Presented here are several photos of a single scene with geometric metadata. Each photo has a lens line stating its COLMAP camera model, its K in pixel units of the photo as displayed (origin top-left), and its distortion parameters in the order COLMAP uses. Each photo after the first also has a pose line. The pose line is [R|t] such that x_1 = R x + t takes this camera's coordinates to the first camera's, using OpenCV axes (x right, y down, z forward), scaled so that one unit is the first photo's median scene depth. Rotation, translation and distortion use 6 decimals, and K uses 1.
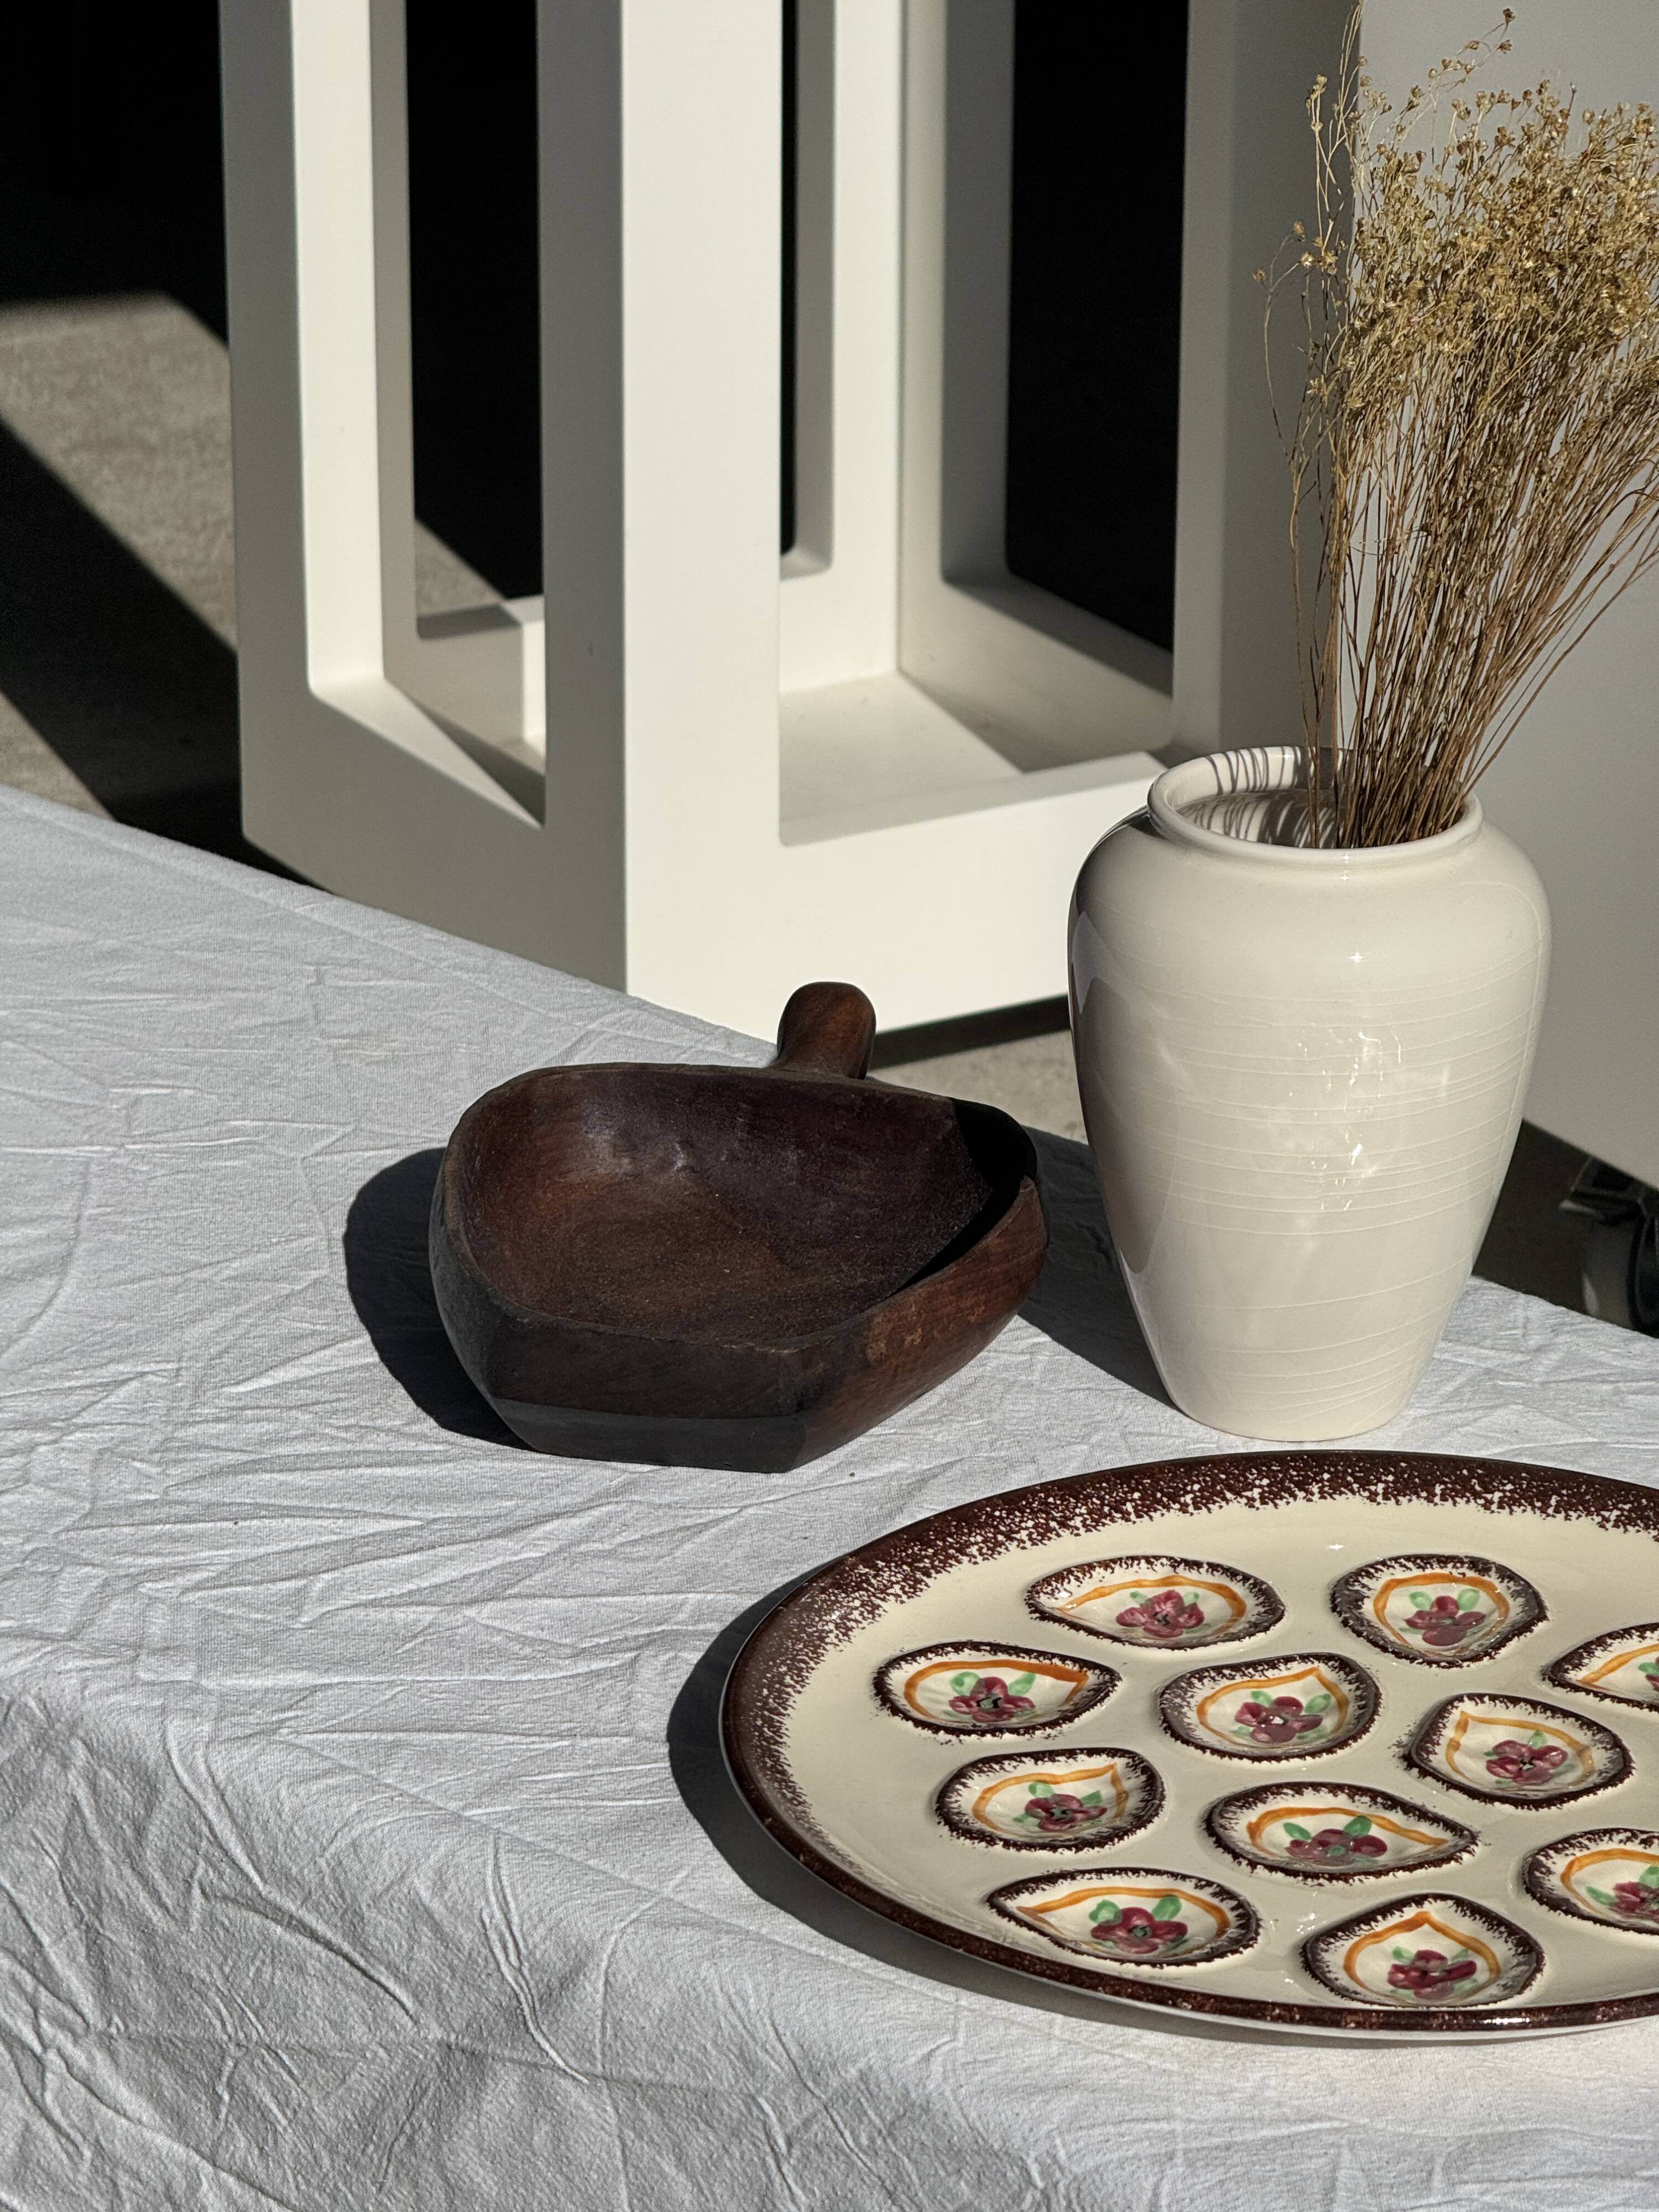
lens RADIAL K [[7897.0, 0, 935.1], [0, 7897.0, 1165.2], [0, 0, 1]] dist [0.313956, 0.000000]
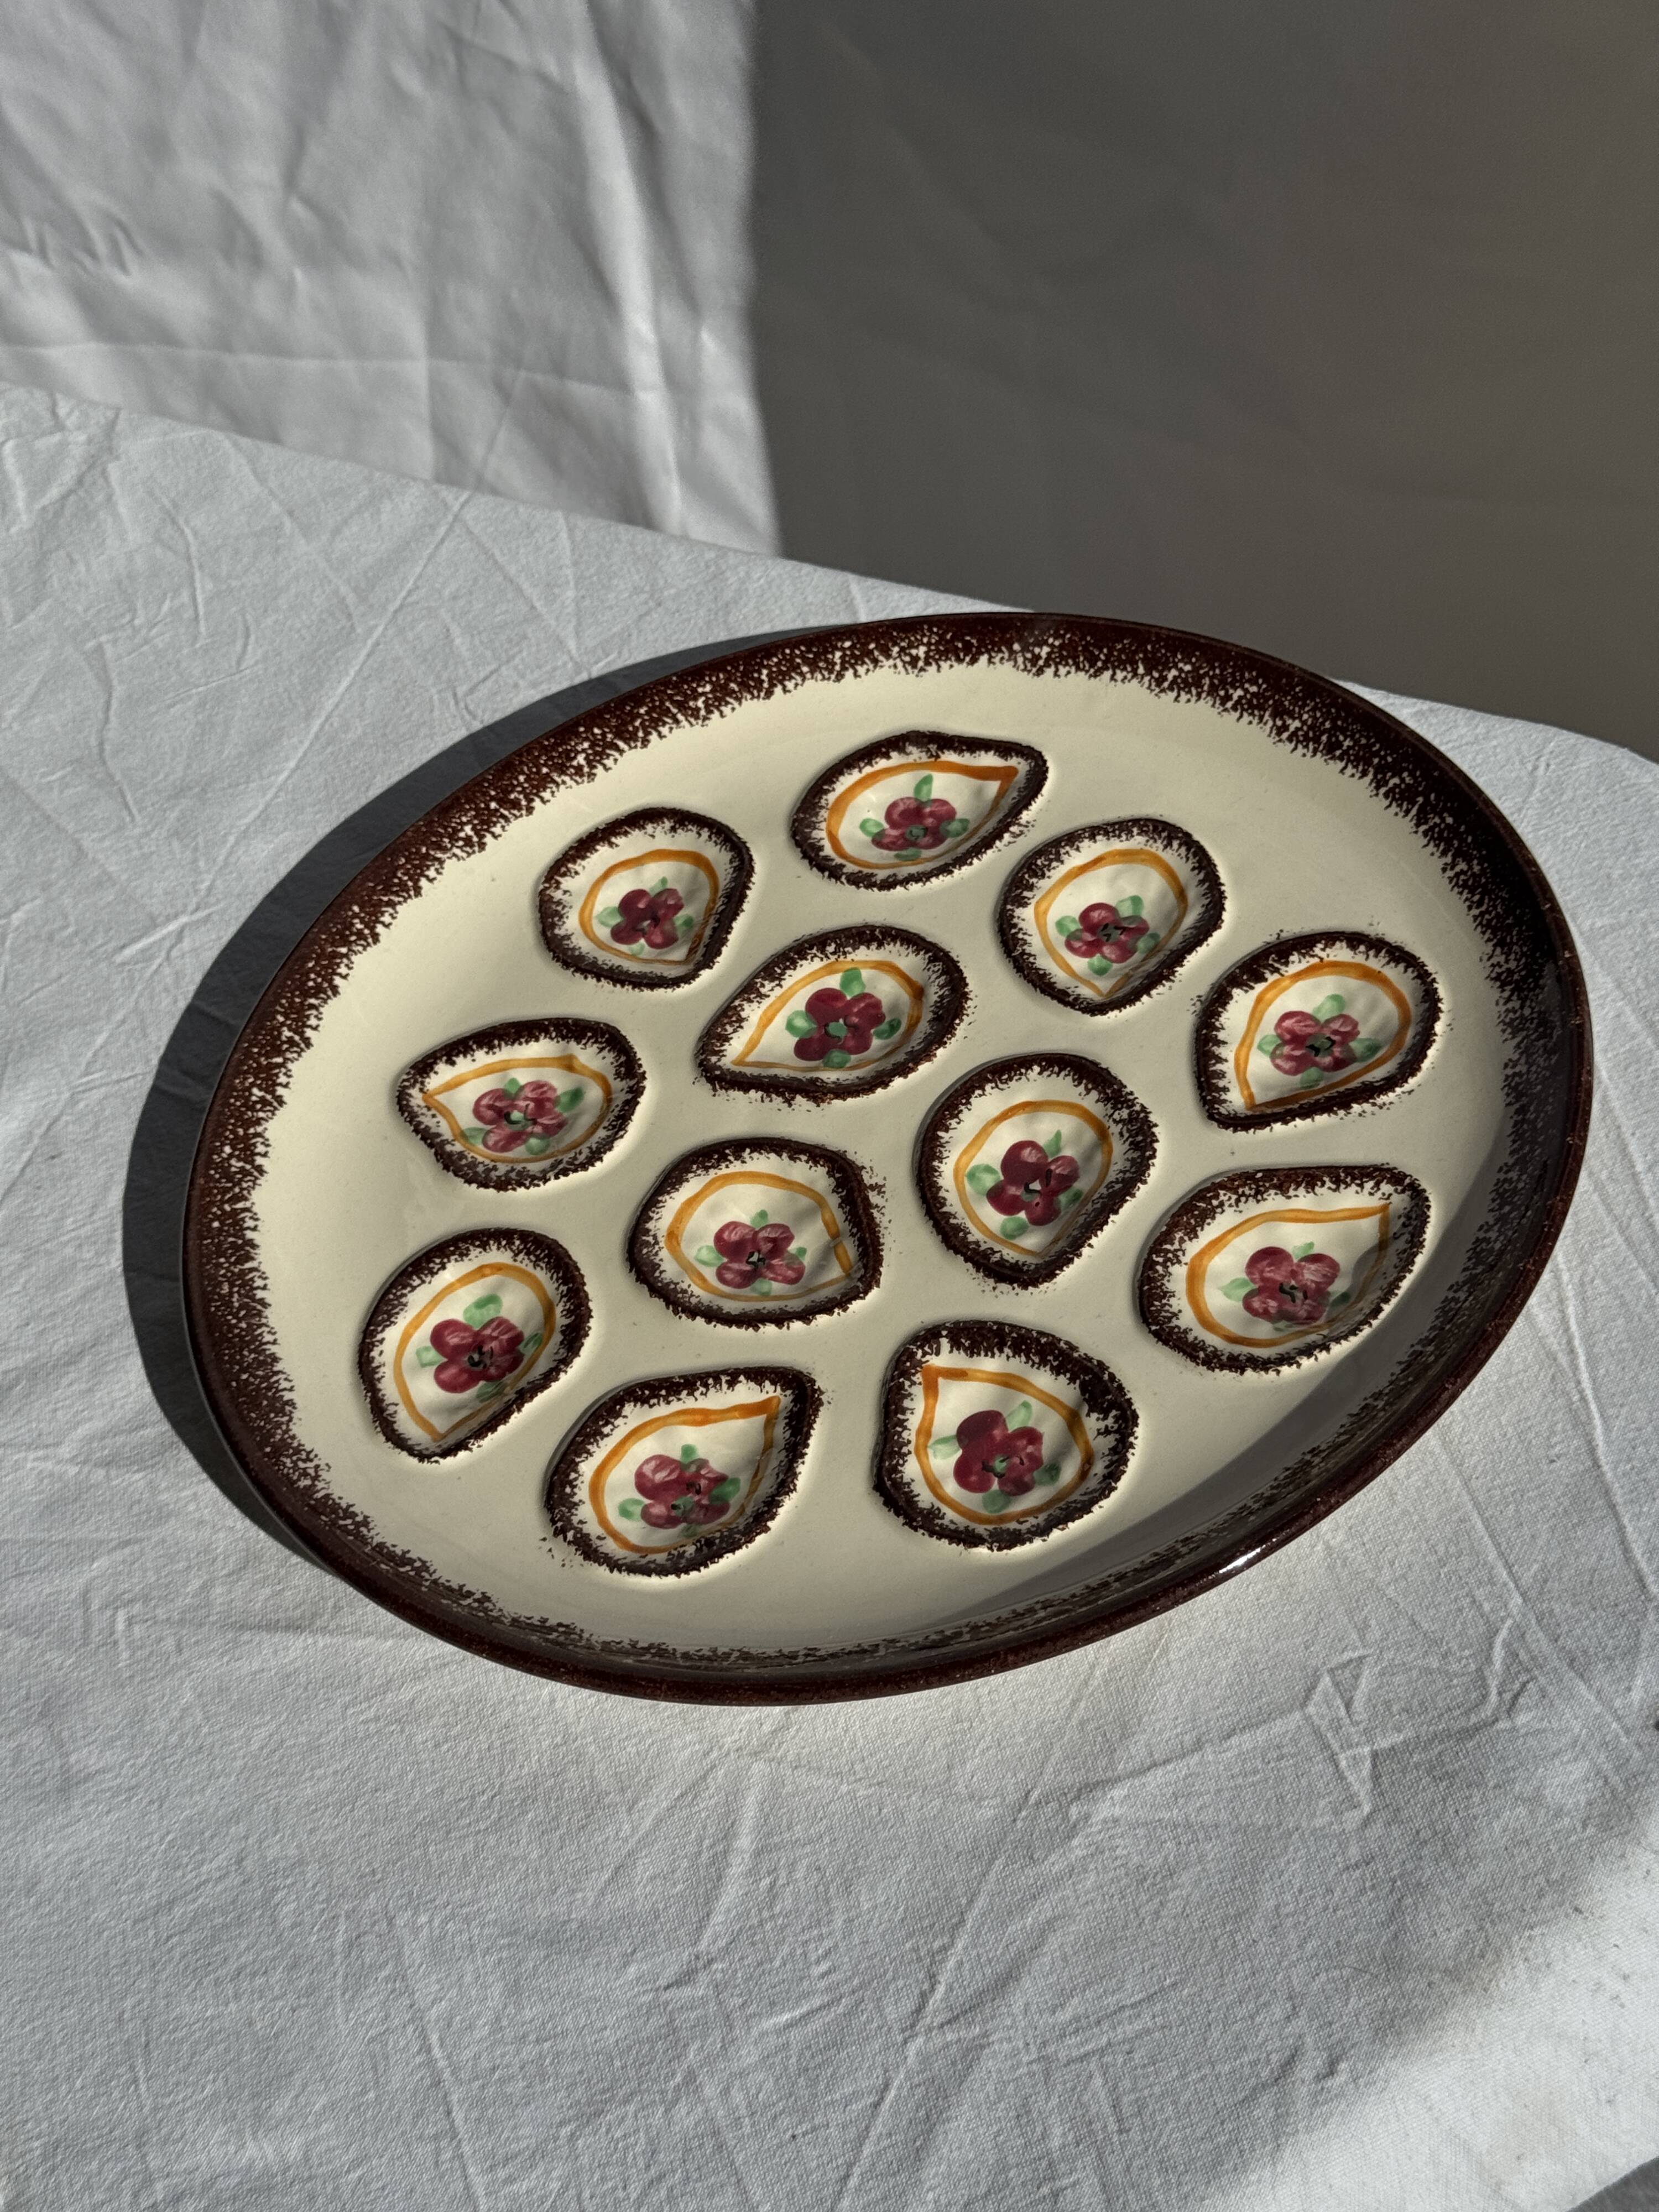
lens RADIAL K [[3204.2, 0, 830.2], [0, 3204.2, 1107.0], [0, 0, 1]] dist [0.128369, 0.000000]
pose [[-0.853379, 0.481848, -0.198913, 0.127212], [0.010815, 0.397860, 0.917383, -0.258321], [0.521178, 0.780724, -0.344736, 1.076601]]
